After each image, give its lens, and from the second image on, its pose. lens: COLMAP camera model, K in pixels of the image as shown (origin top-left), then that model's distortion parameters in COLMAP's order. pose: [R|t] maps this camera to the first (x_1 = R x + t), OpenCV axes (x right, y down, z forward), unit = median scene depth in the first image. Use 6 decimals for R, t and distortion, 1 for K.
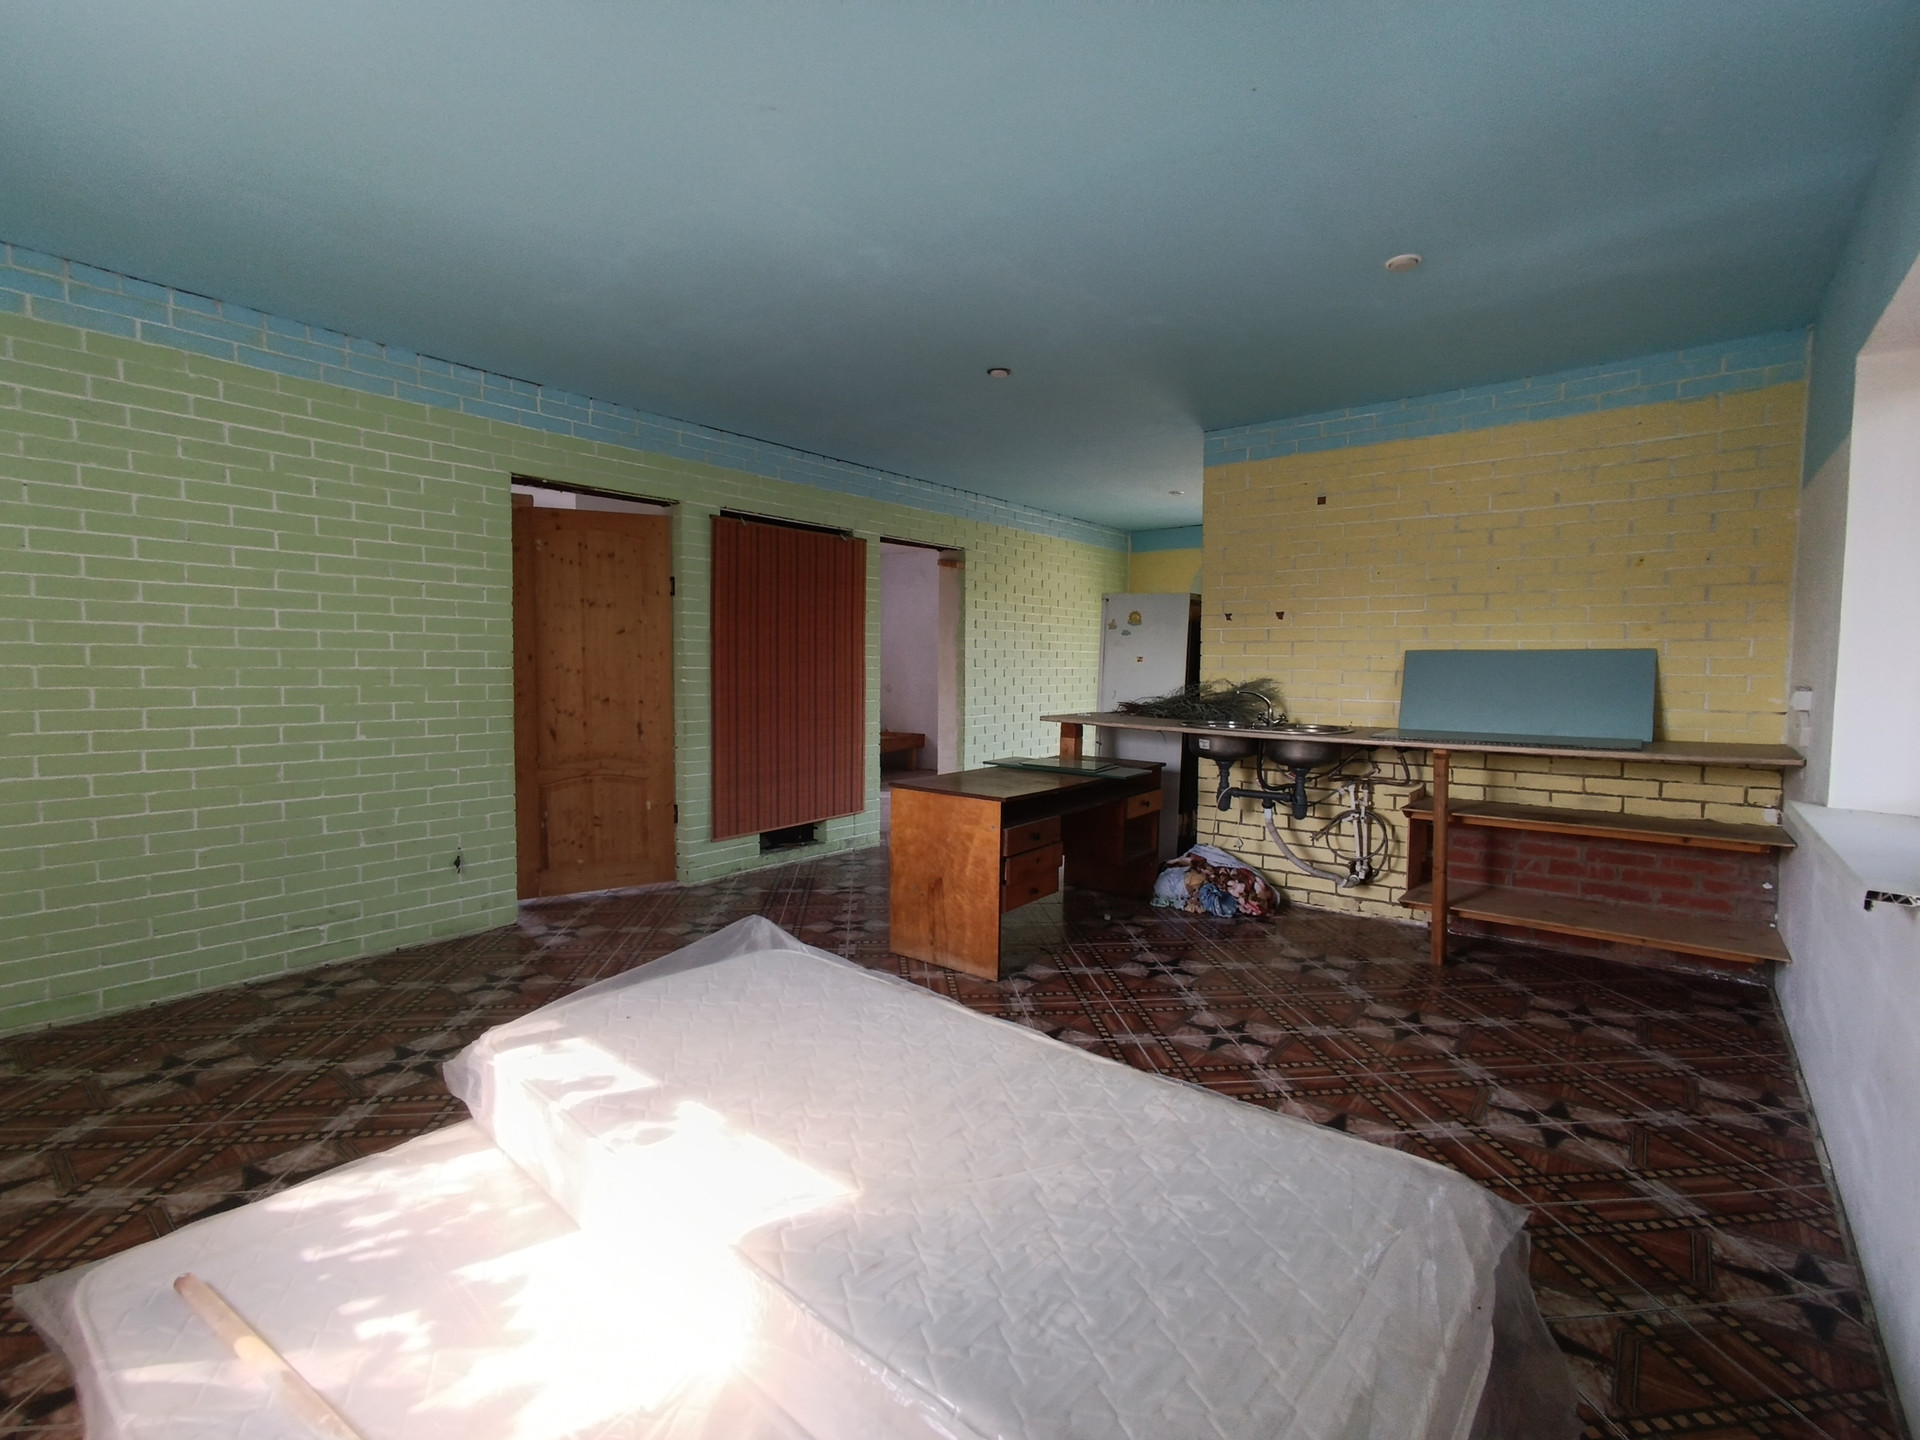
lens RADIAL K [[872.5, 0, 931.3], [0, 872.5, 721.4], [0, 0, 1]] dist [-0.015187, 0.016537]
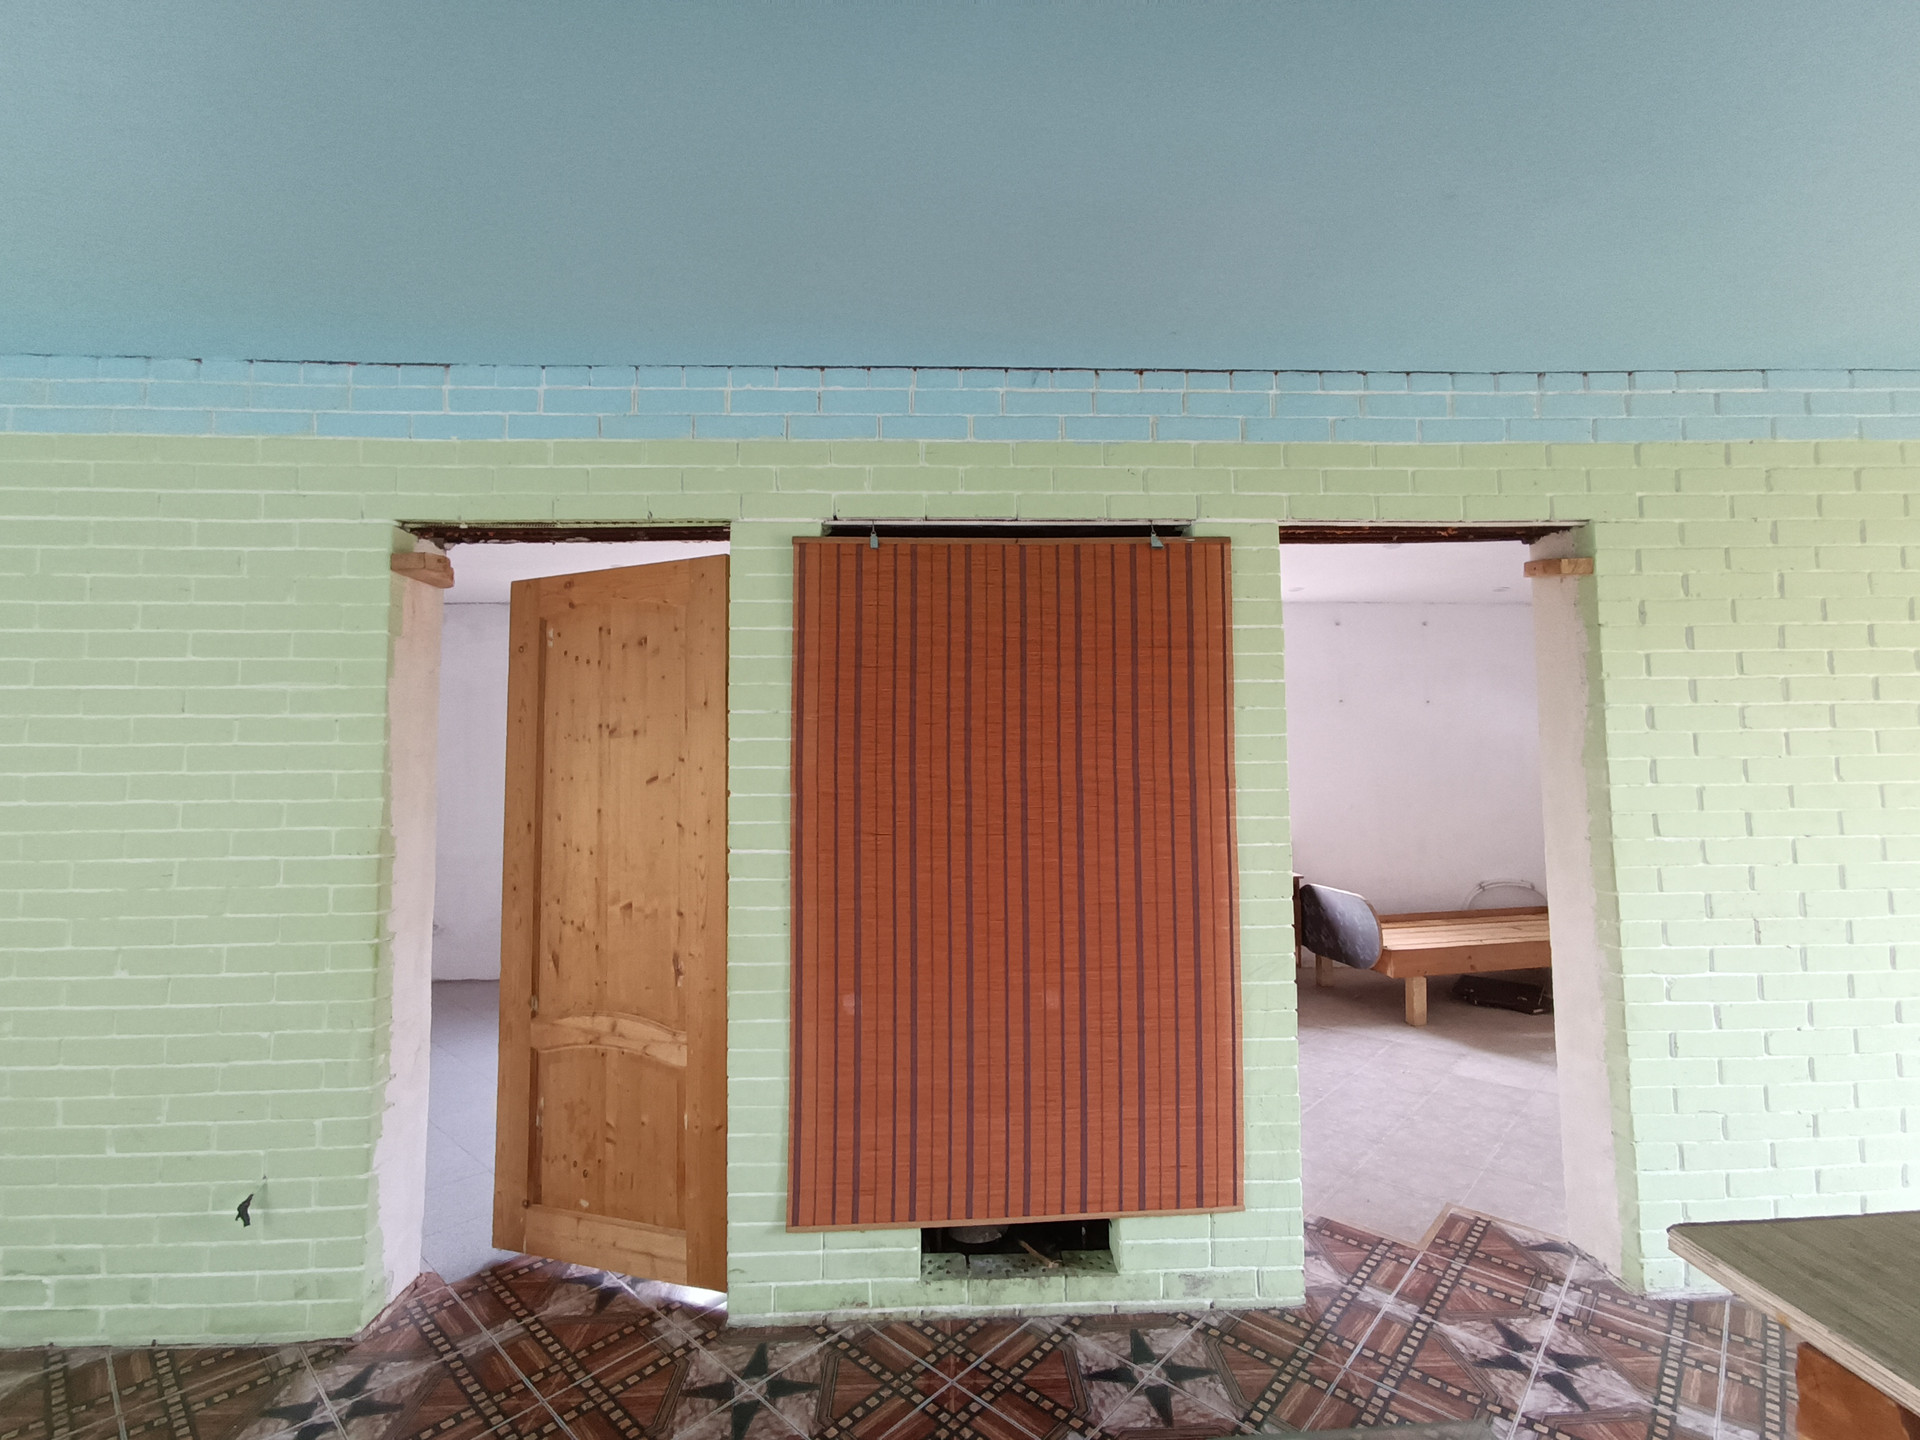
lens RADIAL K [[872.5, 0, 973.6], [0, 872.5, 722.3], [0, 0, 1]] dist [-0.015187, 0.016537]
pose [[0.681293, -0.053709, -0.730038, 0.171333], [-0.033668, 0.993950, -0.104546, -0.087195], [0.731236, 0.095805, 0.675363, 0.765064]]
